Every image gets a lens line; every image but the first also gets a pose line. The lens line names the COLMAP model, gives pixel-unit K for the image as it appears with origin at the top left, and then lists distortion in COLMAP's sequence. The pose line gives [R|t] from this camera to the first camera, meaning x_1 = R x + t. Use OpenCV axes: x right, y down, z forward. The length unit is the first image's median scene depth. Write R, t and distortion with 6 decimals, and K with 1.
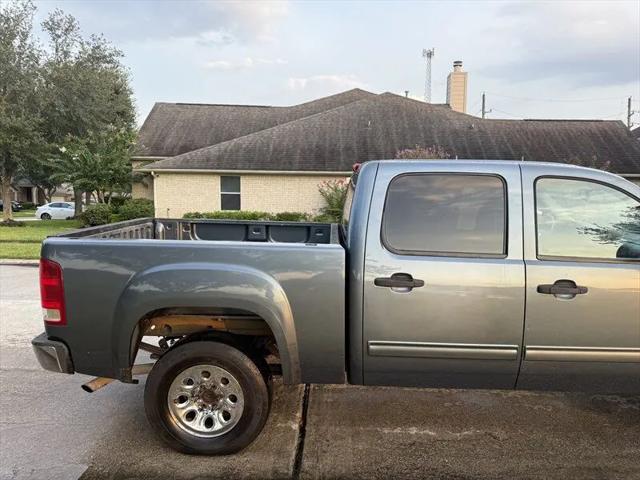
lens RADIAL K [[454.0, 0, 321.4], [0, 454.0, 244.5], [0, 0, 1]] dist [0.047385, -0.061560]
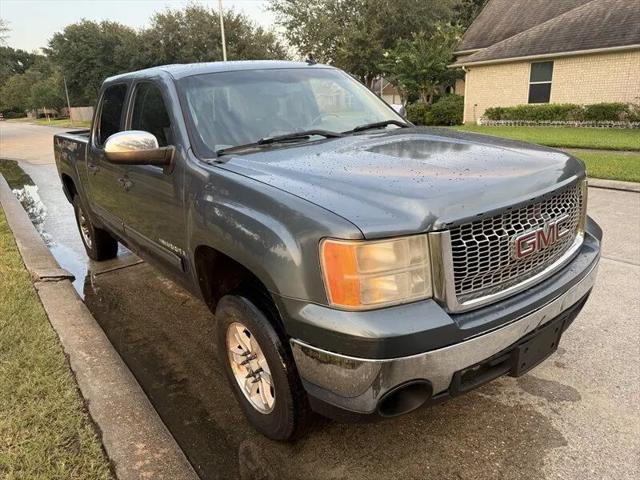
lens RADIAL K [[454.0, 0, 320.9], [0, 454.0, 242.7], [0, 0, 1]] dist [0.047385, -0.061560]
pose [[0.633384, 0.190810, -0.749944, 0.286526], [-0.024339, 0.973556, 0.227148, -0.004360], [0.773455, -0.125619, 0.621279, 0.103555]]
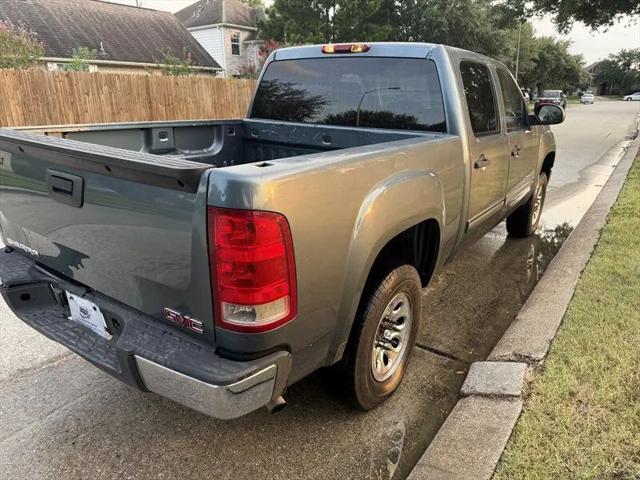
lens RADIAL K [[454.0, 0, 321.9], [0, 454.0, 237.8], [0, 0, 1]] dist [0.047385, -0.061560]
pose [[0.551825, -0.261828, 0.791792, -0.161998], [0.090403, 0.962623, 0.255313, -0.010116], [-0.829045, -0.069307, 0.554870, 0.112635]]
